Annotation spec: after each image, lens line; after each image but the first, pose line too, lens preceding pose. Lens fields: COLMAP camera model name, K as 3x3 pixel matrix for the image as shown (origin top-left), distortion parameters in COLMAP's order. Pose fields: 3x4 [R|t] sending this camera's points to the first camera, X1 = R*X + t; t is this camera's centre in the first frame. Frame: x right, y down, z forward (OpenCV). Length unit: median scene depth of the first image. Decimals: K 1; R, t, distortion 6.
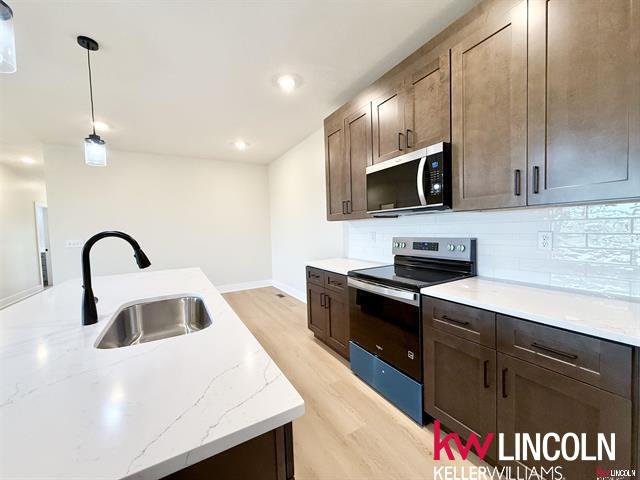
lens RADIAL K [[255.1, 0, 320.6], [0, 255.1, 240.0], [0, 0, 1]] dist [0.000277, 0.000828]
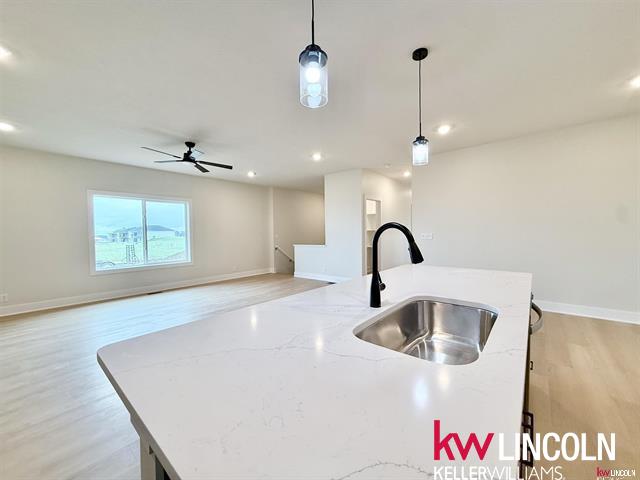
lens RADIAL K [[255.1, 0, 316.3], [0, 255.1, 240.9], [0, 0, 1]] dist [0.000277, 0.000828]
pose [[0.326180, 0.053277, -0.943805, 0.042471], [-0.032790, 0.998447, 0.045030, 0.000185], [0.944739, 0.016260, 0.327420, 0.360720]]
